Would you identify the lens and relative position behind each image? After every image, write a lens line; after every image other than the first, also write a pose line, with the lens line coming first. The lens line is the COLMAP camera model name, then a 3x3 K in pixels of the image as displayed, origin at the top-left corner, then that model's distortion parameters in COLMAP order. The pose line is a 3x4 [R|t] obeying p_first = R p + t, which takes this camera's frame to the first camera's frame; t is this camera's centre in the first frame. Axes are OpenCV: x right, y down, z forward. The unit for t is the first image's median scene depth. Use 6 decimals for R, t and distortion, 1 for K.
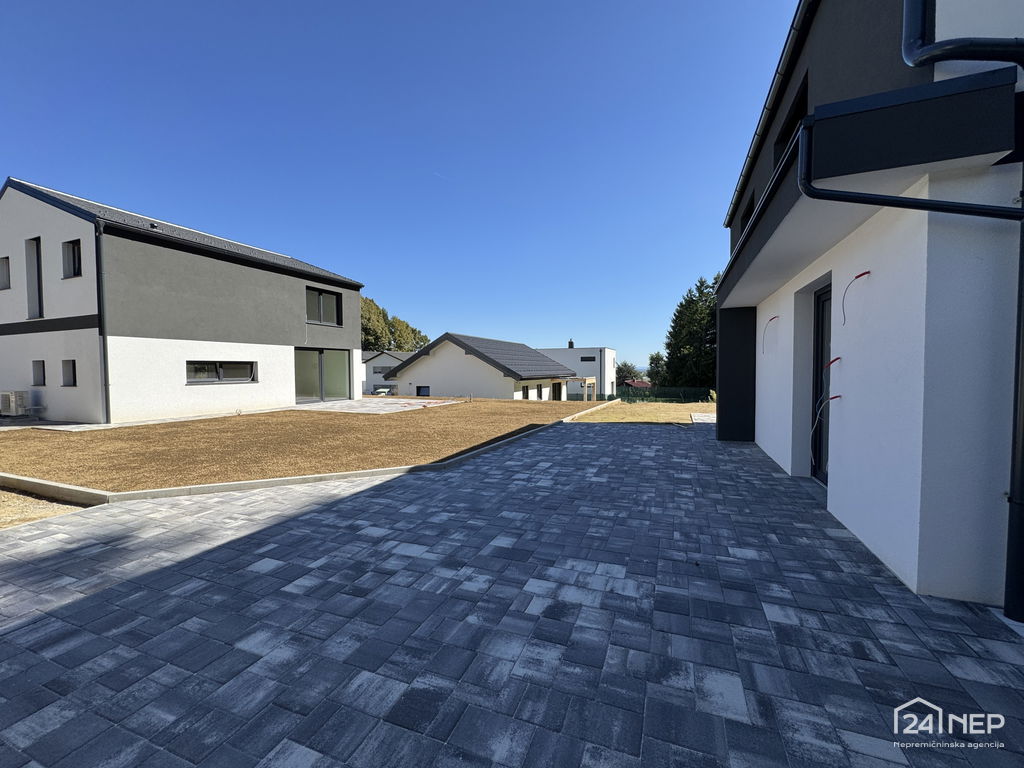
lens RADIAL K [[410.9, 0, 504.1], [0, 410.9, 380.5], [0, 0, 1]] dist [-0.003674, 0.000391]
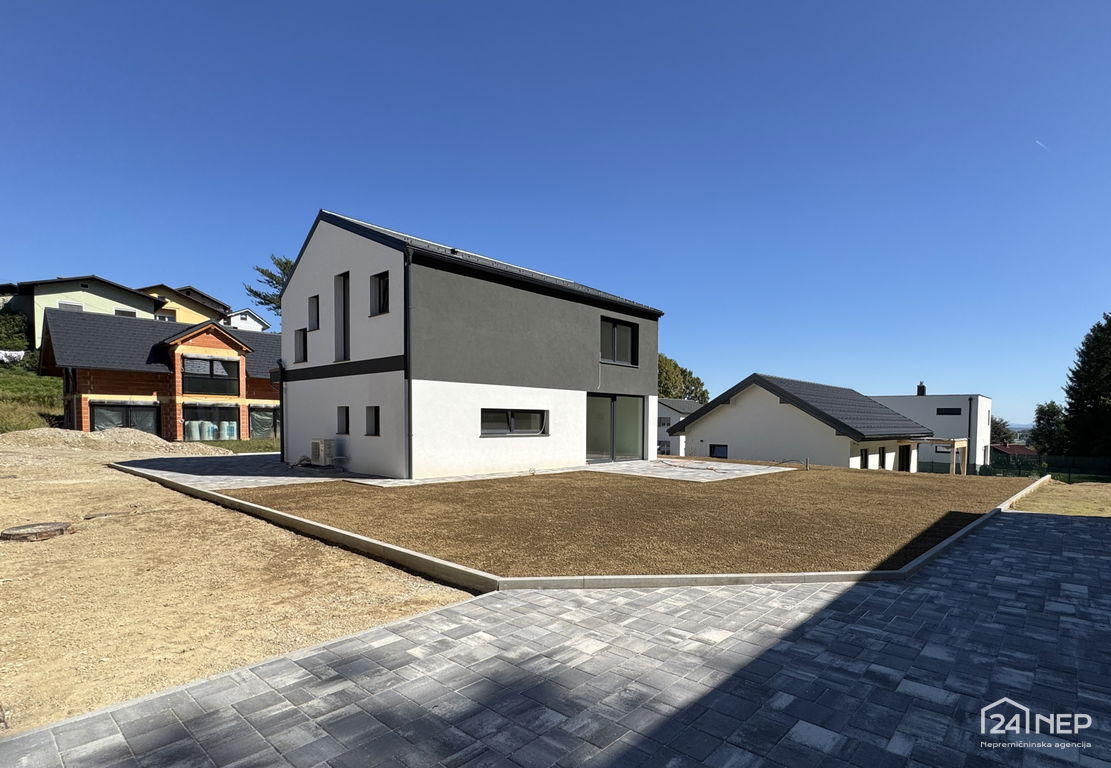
lens RADIAL K [[539.1, 0, 646.5], [0, 539.1, 434.7], [0, 0, 1]] dist [-0.003412, 0.000124]
pose [[0.960602, 0.025070, -0.276796, -0.239012], [-0.026080, 0.999660, 0.000033, -0.004980], [0.276702, 0.007187, 0.960929, 0.044842]]
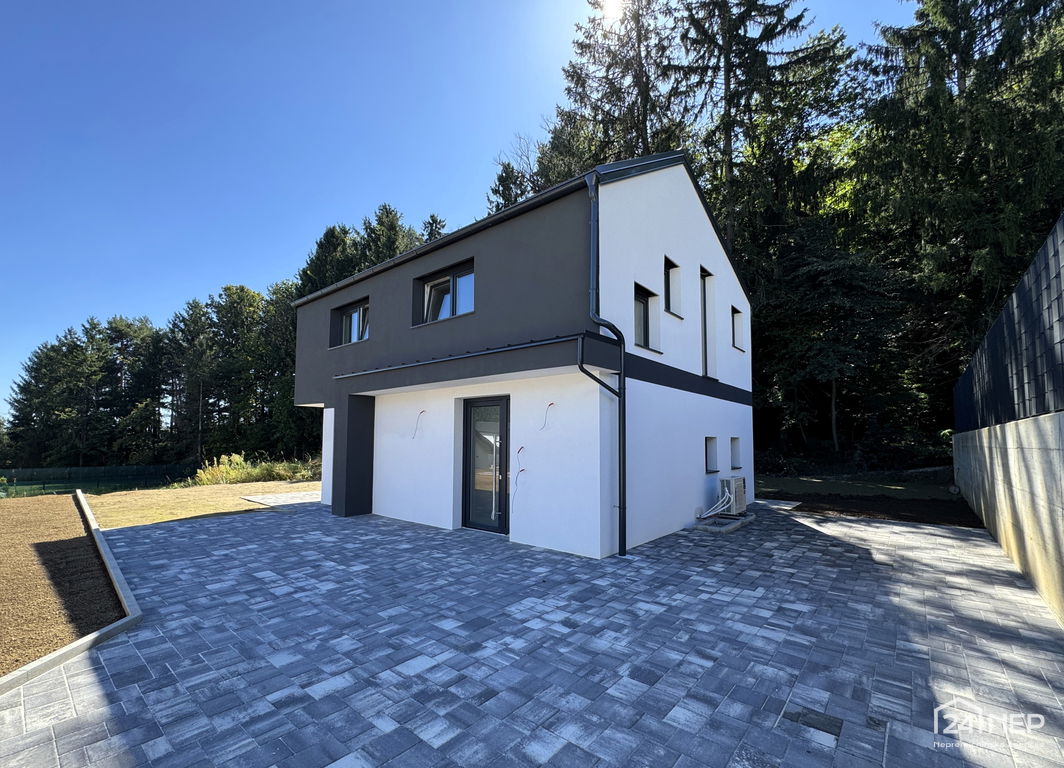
lens RADIAL K [[456.9, 0, 517.5], [0, 456.9, 402.8], [0, 0, 1]] dist [-0.002489, 0.000766]
pose [[0.341521, 0.084203, 0.936095, -0.479204], [0.020901, 0.995052, -0.097131, -0.025303], [-0.939642, 0.052737, 0.338072, 0.176896]]
